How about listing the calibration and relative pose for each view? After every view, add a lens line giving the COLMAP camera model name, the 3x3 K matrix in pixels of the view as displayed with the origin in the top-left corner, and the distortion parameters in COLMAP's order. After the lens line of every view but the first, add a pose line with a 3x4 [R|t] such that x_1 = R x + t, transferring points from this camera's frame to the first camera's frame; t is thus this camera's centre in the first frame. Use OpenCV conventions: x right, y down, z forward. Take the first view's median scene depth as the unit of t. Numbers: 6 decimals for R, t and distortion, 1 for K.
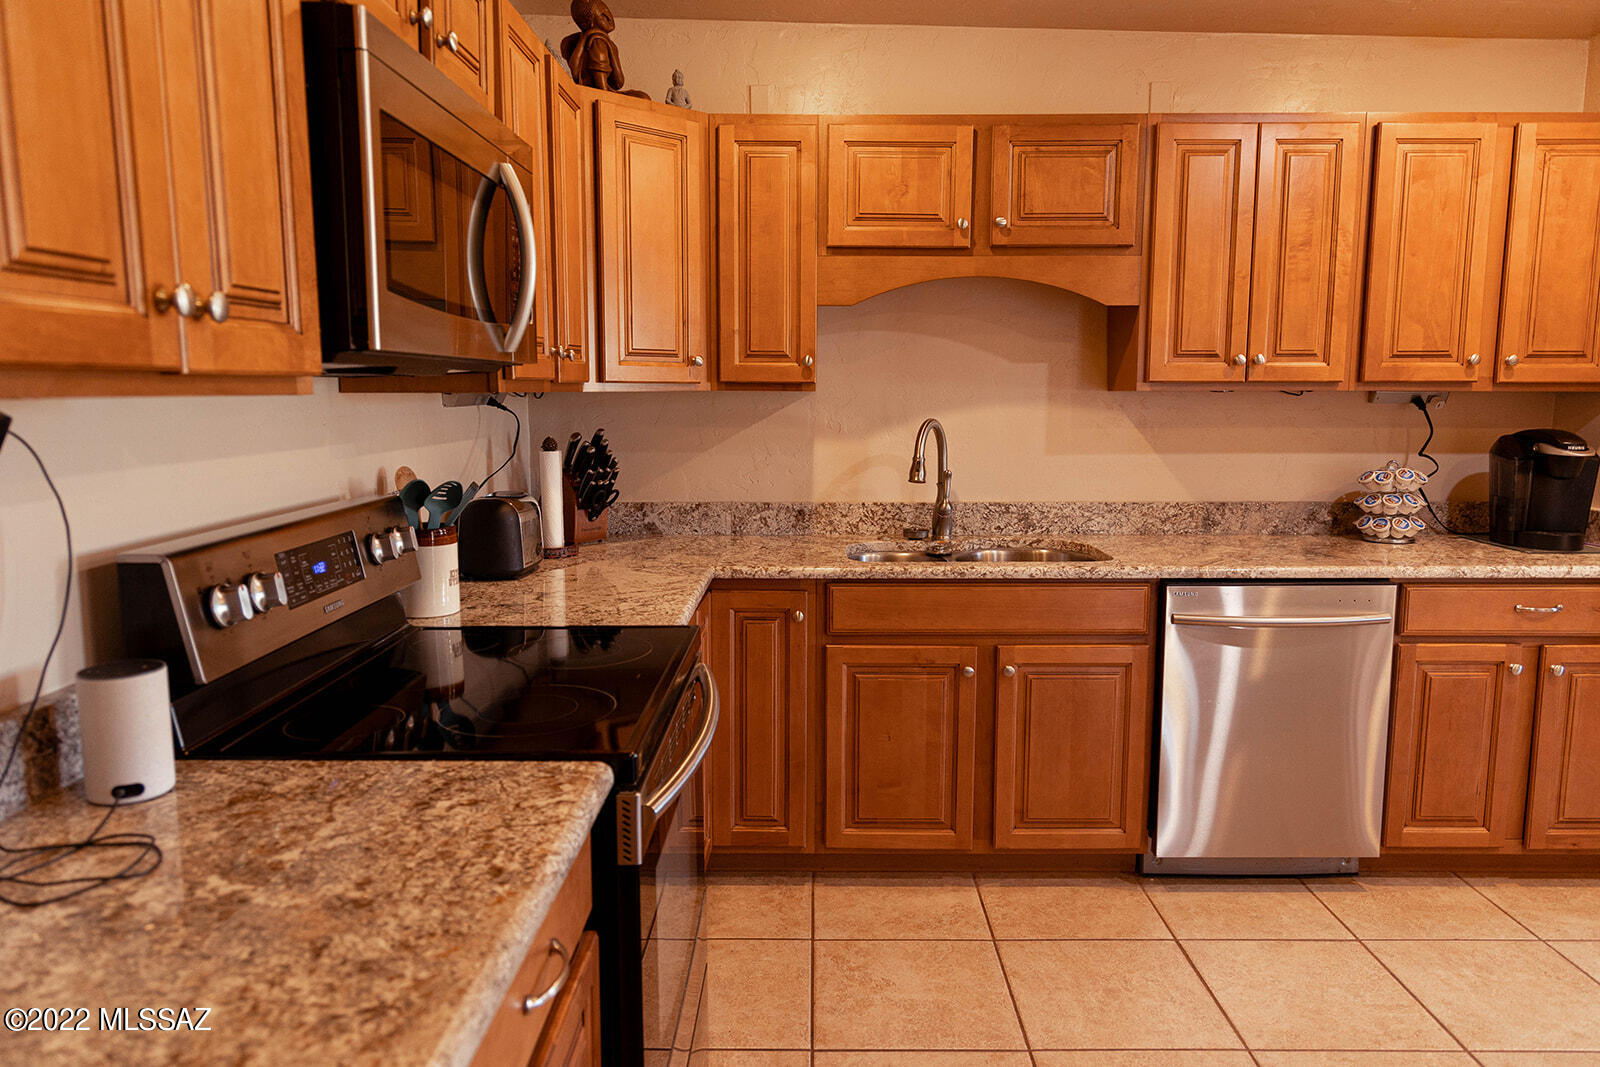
lens RADIAL K [[1078.6, 0, 802.7], [0, 1078.6, 533.8], [0, 0, 1]] dist [0.000525, 0.002122]
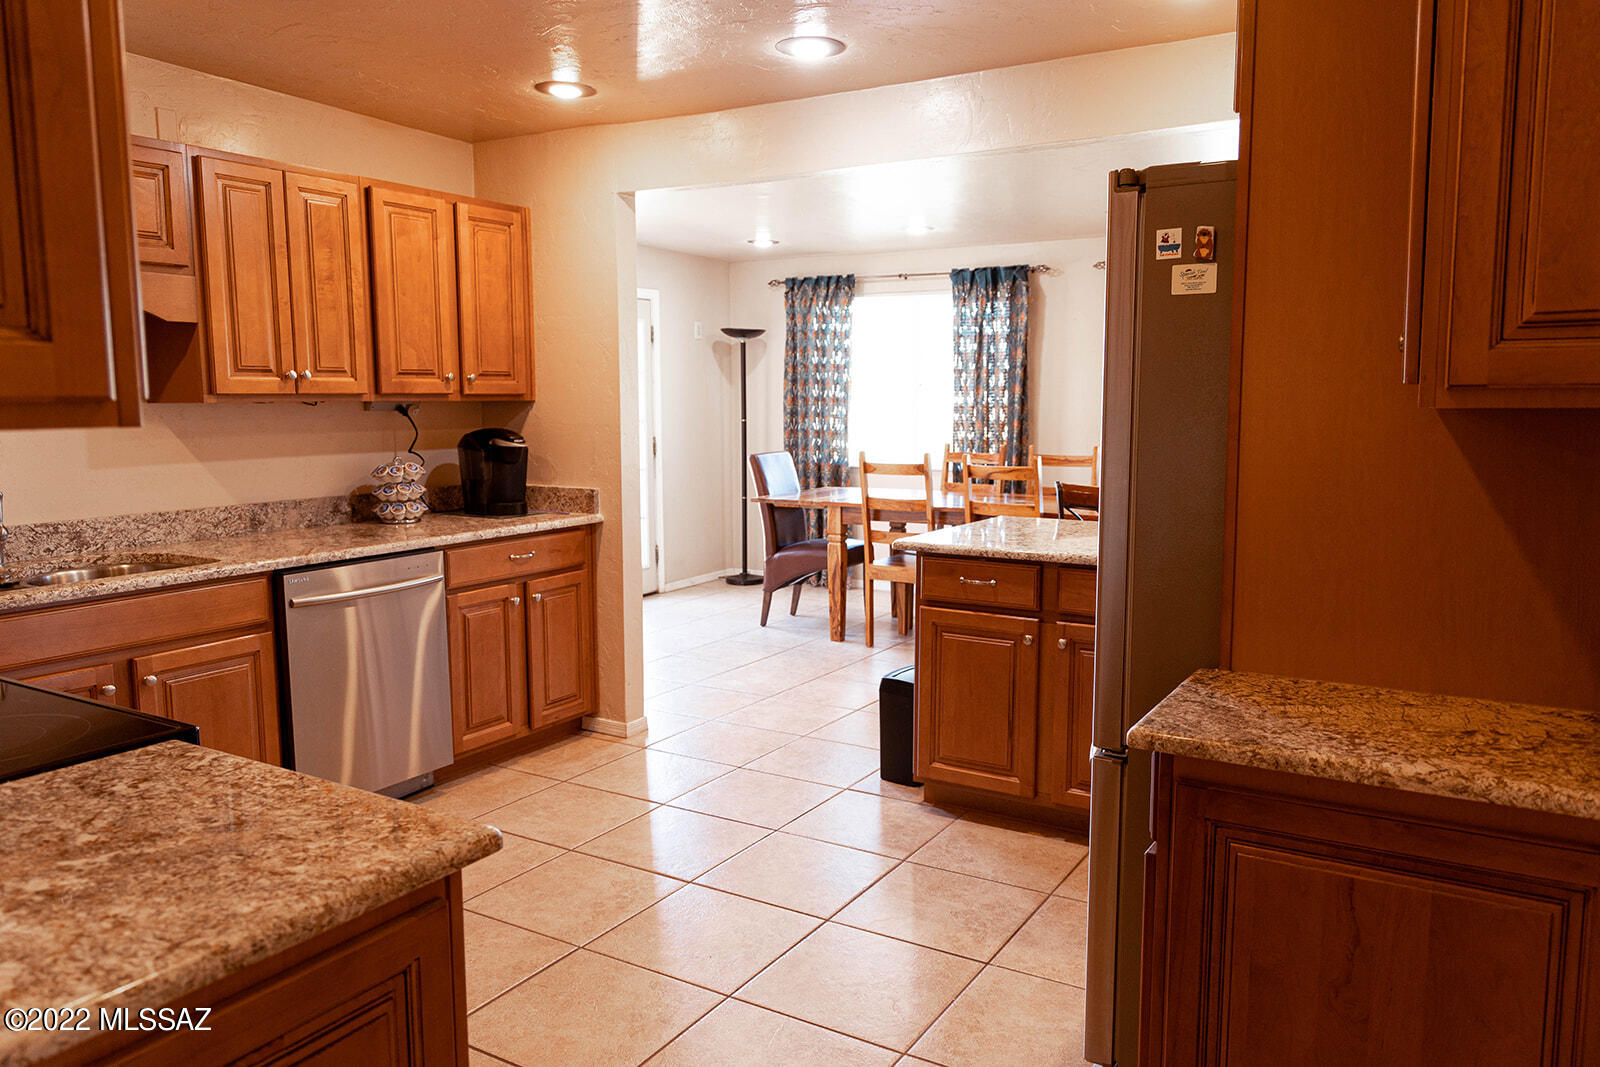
lens RADIAL K [[1159.2, 0, 801.4], [0, 1159.2, 533.2], [0, 0, 1]] dist [-0.006167, -0.000680]
pose [[0.515539, -0.103519, 0.850590, -0.383676], [0.115858, 0.991981, 0.050506, 0.005867], [-0.848997, 0.072510, 0.523398, -0.090488]]
